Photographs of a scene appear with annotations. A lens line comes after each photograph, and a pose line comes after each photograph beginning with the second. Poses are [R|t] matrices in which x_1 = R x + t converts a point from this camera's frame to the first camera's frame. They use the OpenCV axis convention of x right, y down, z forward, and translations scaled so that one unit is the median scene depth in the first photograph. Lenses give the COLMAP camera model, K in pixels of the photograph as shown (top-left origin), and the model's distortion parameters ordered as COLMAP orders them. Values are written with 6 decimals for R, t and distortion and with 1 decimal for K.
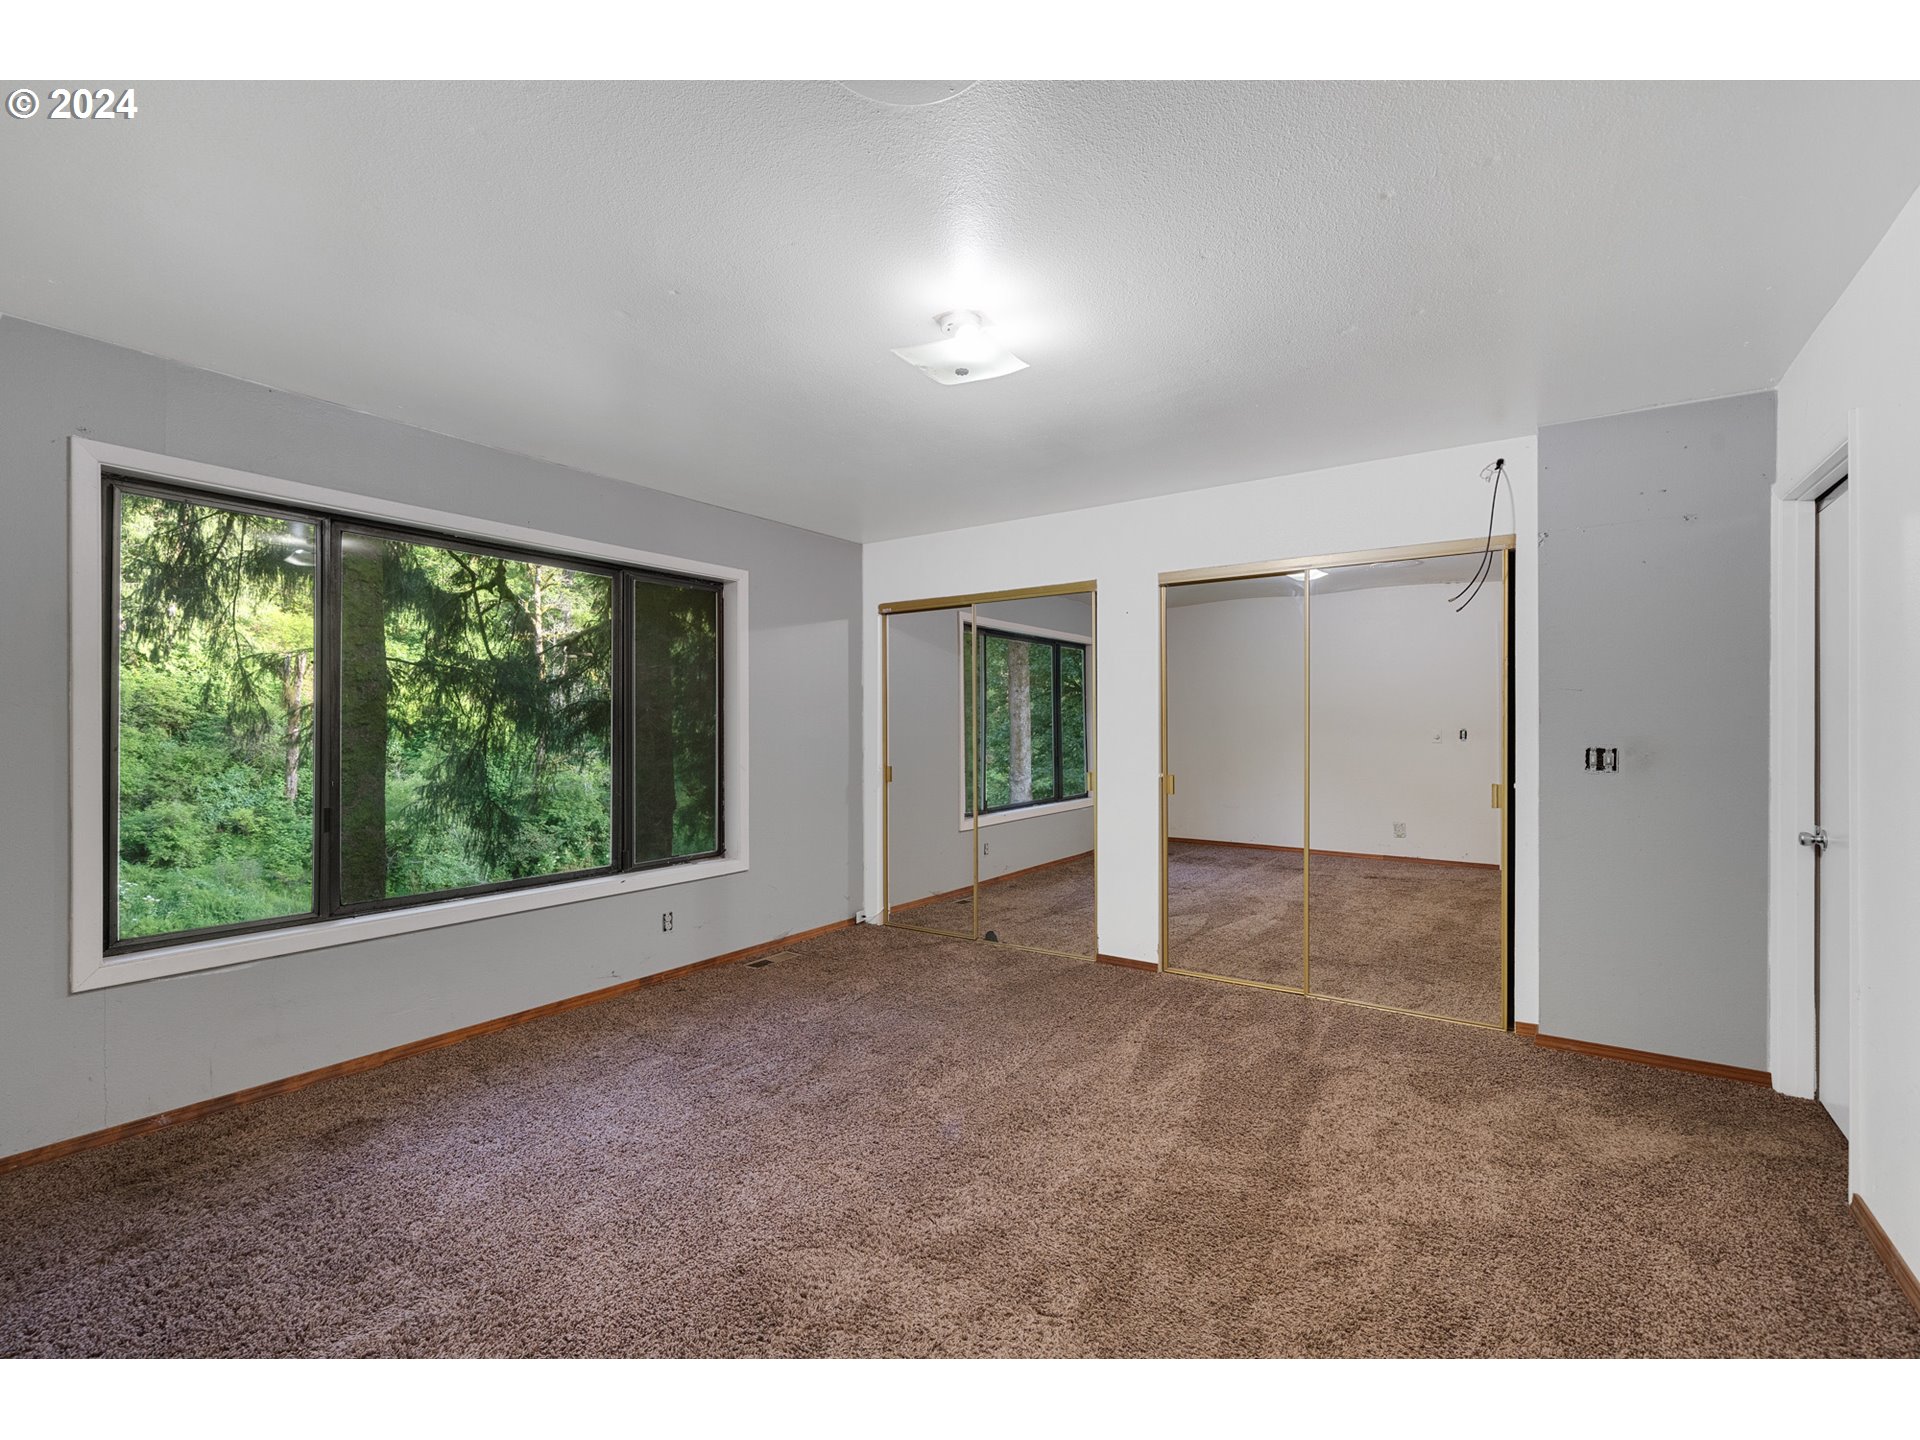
lens RADIAL K [[827.4, 0, 965.3], [0, 827.4, 718.8], [0, 0, 1]] dist [-0.010887, -0.000328]
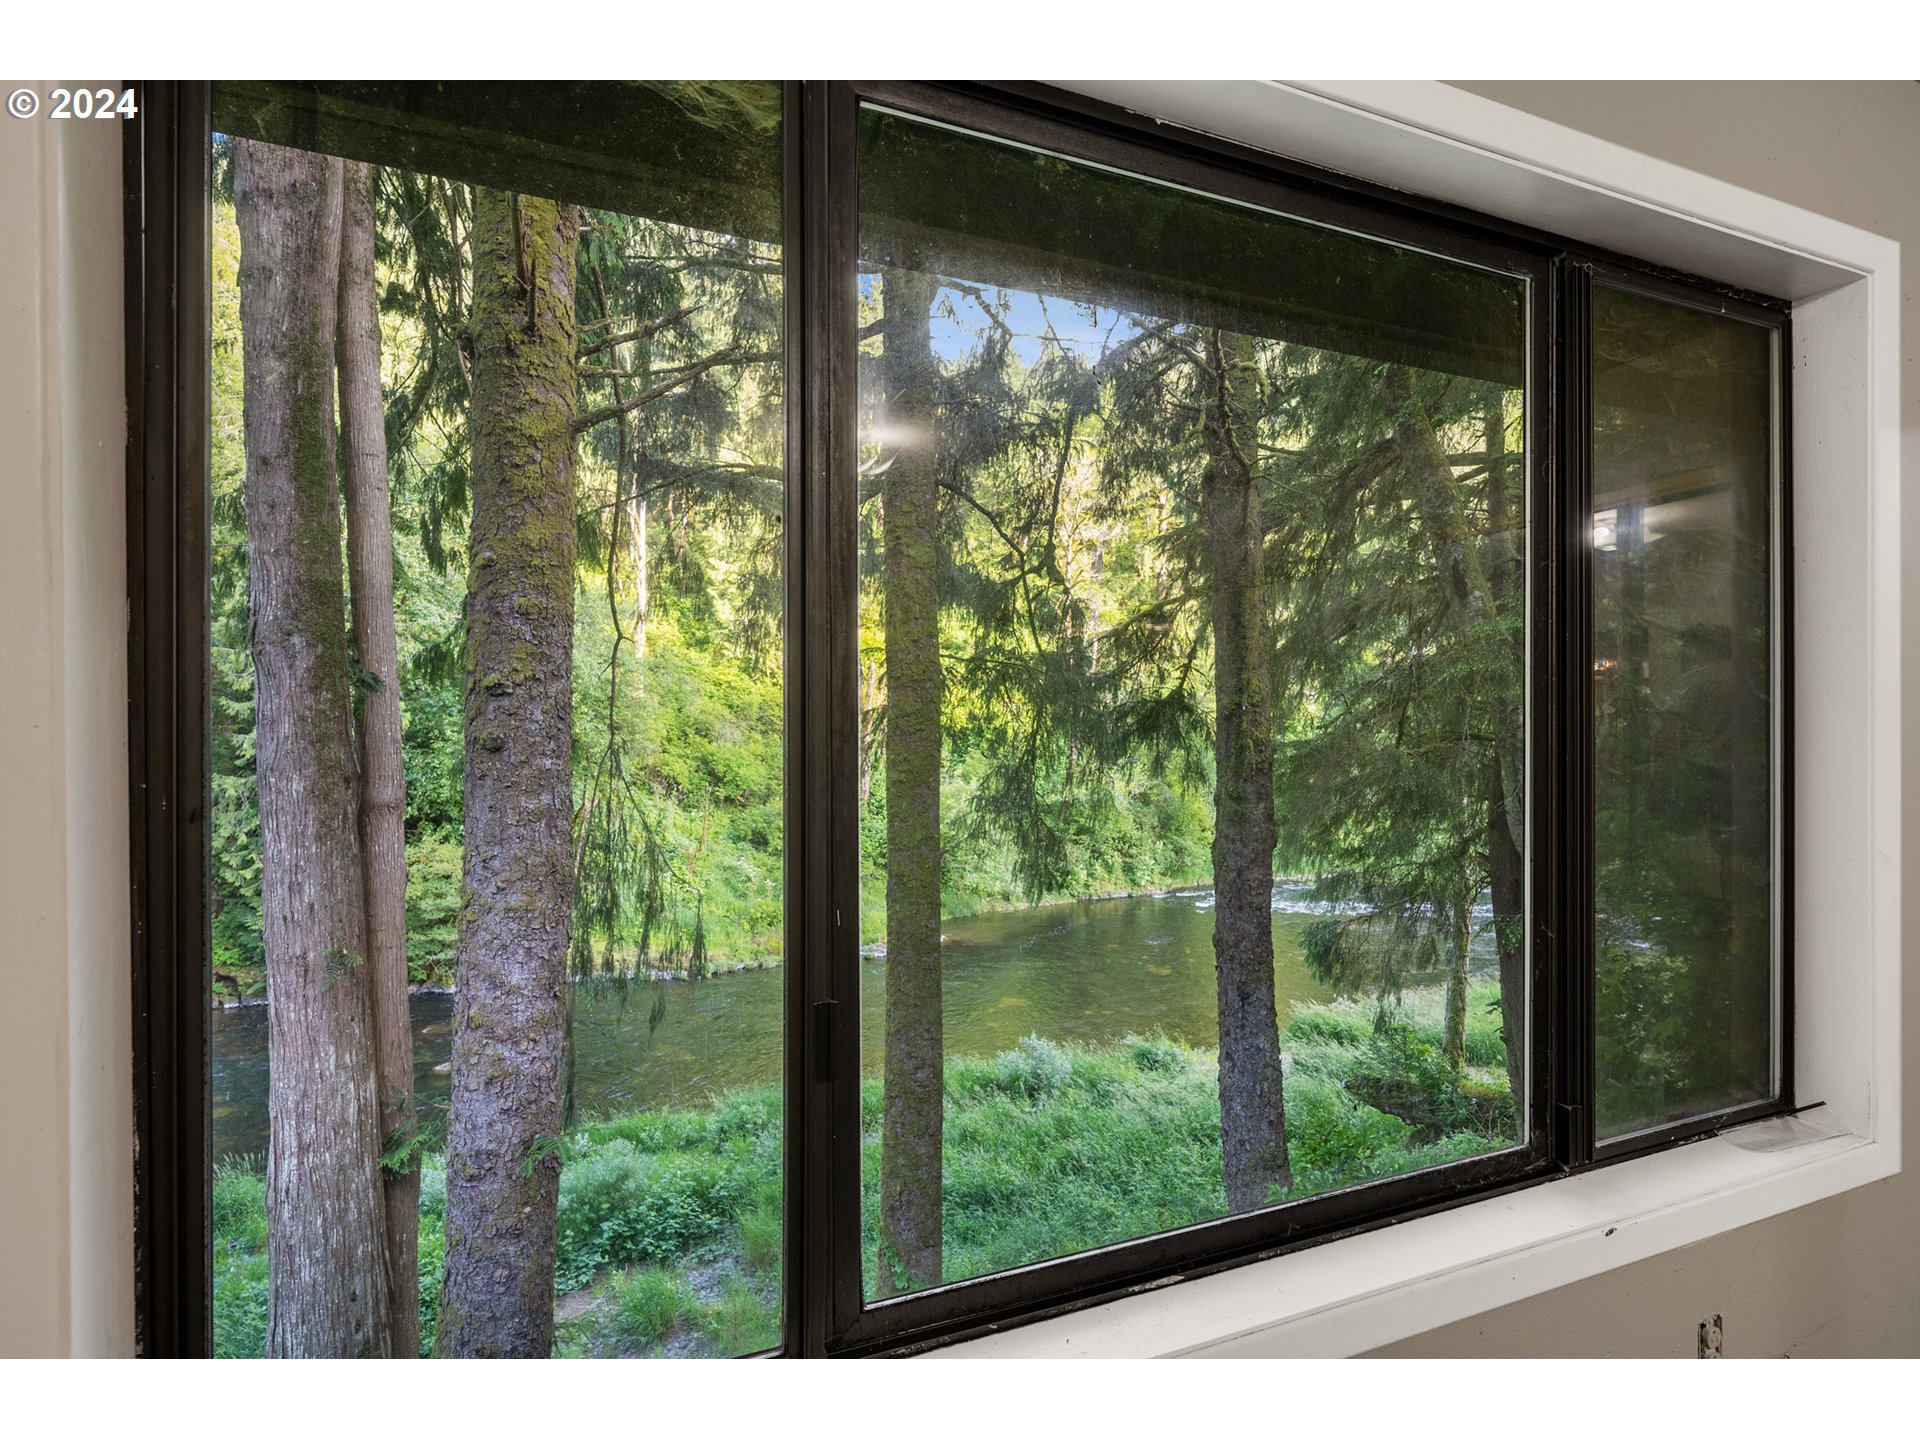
lens RADIAL K [[918.0, 0, 968.1], [0, 918.0, 722.6], [0, 0, 1]] dist [0.000521, 0.000005]
pose [[0.836935, -0.008007, -0.547244, -0.093130], [0.007586, 0.999967, -0.003030, 0.001209], [0.547250, -0.001616, 0.836968, 0.127230]]
